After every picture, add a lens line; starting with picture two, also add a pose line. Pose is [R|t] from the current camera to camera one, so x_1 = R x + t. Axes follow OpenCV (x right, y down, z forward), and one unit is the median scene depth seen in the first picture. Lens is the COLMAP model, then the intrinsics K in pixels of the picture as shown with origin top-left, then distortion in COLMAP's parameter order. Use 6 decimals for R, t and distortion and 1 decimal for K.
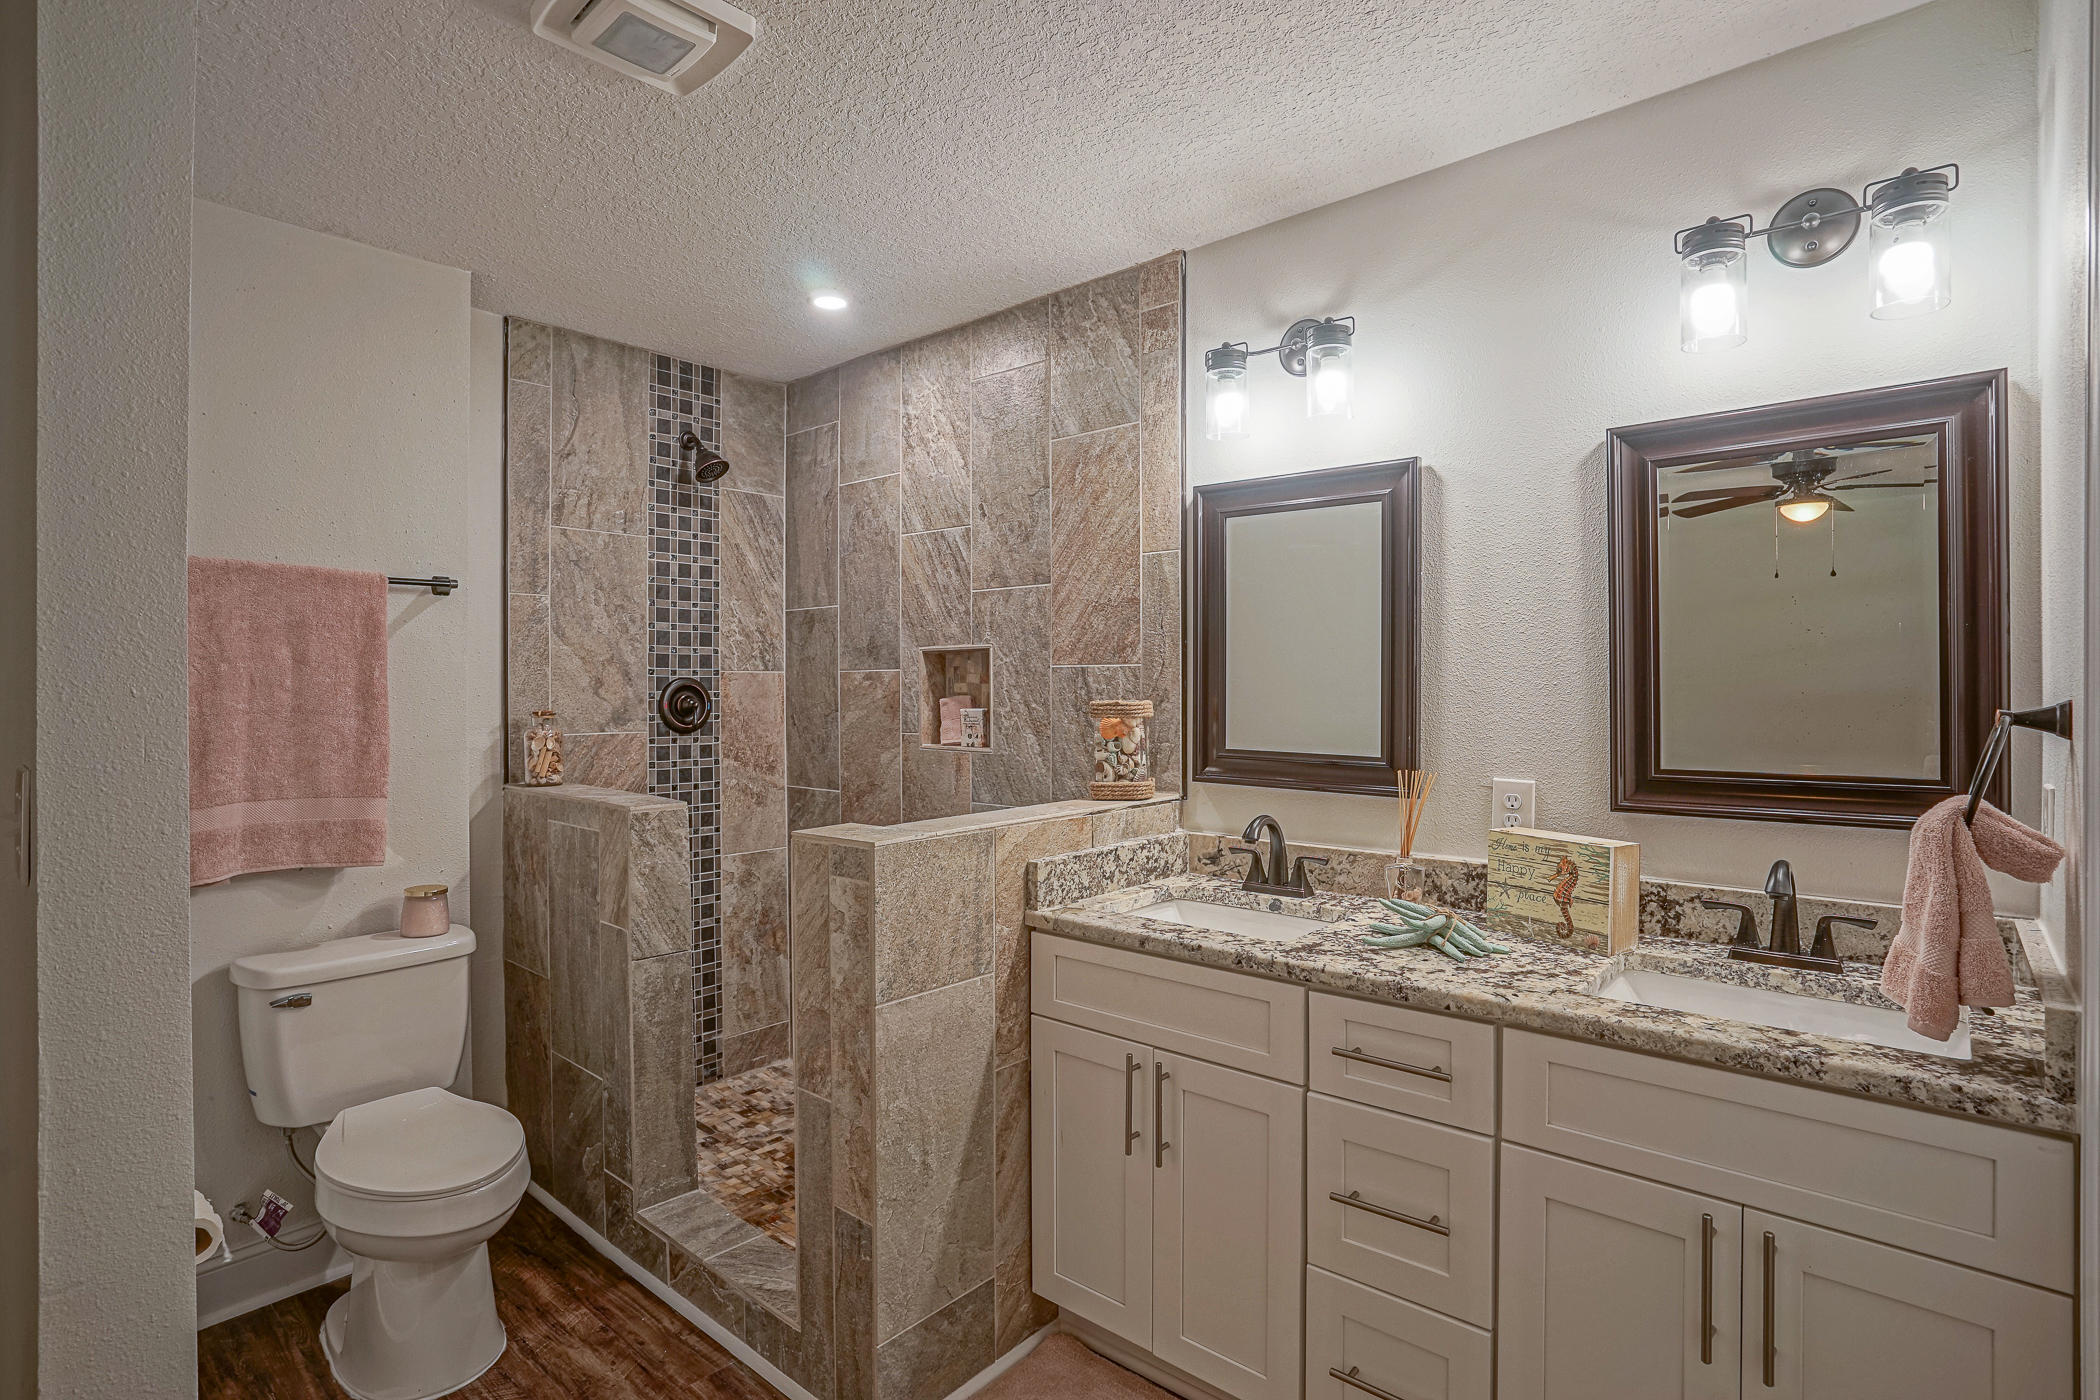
lens RADIAL K [[1050.6, 0, 1028.1], [0, 1050.6, 668.2], [0, 0, 1]] dist [-0.050388, 0.022115]
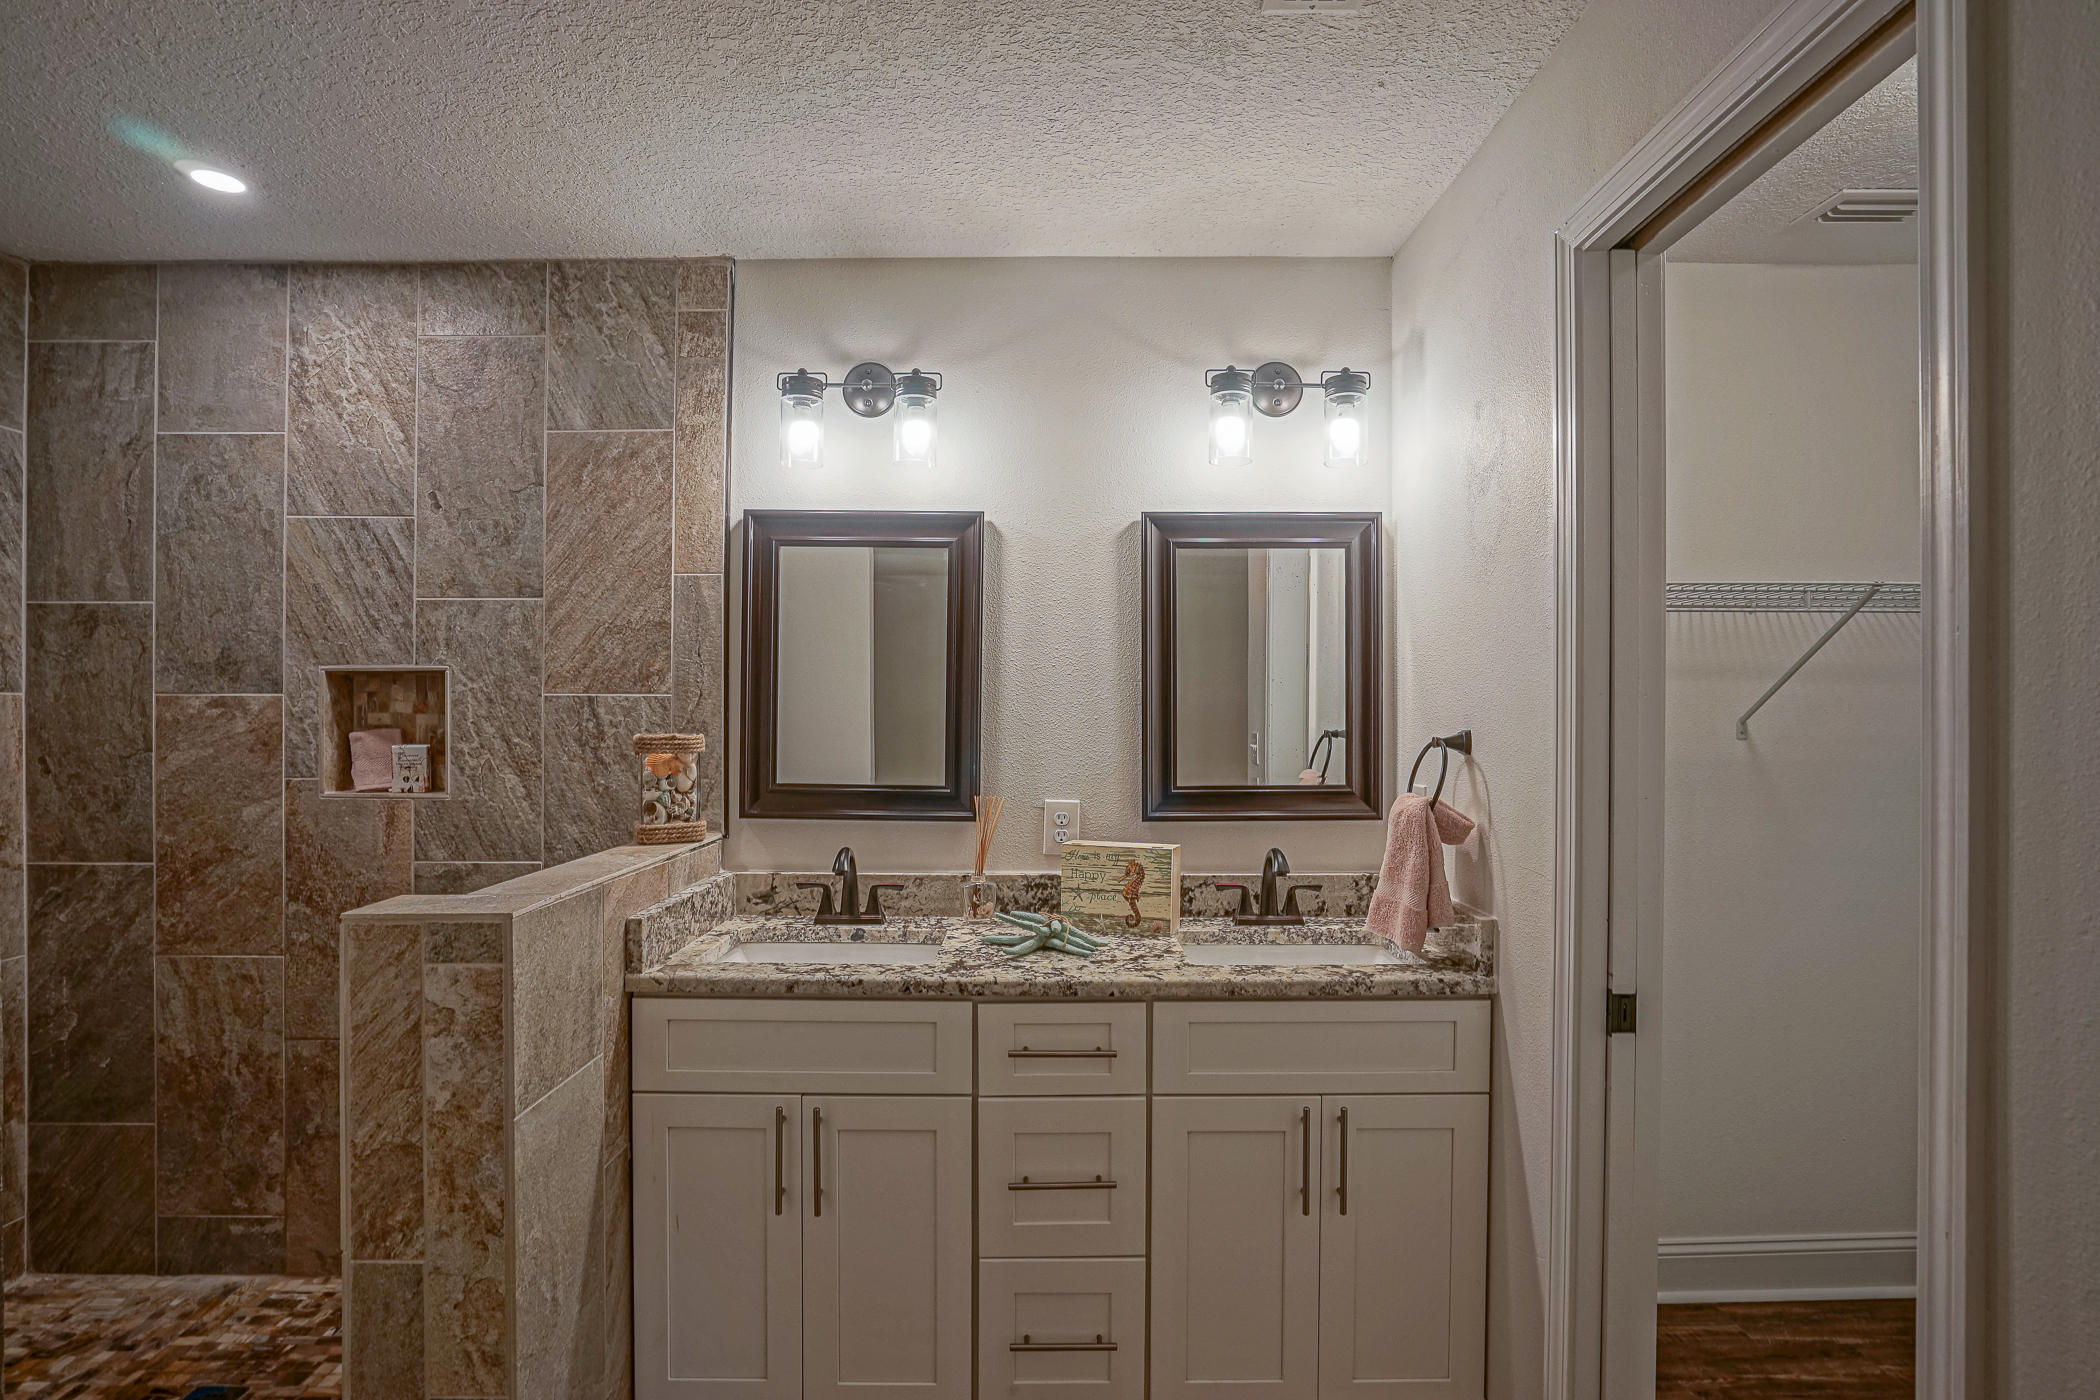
lens RADIAL K [[1050.6, 0, 1076.3], [0, 1050.6, 702.8], [0, 0, 1]] dist [-0.050388, 0.022115]
pose [[0.738852, 0.015766, 0.673683, -0.301167], [-0.015980, 0.999855, -0.005874, 0.004191], [-0.673678, -0.006426, 0.738997, 0.110383]]
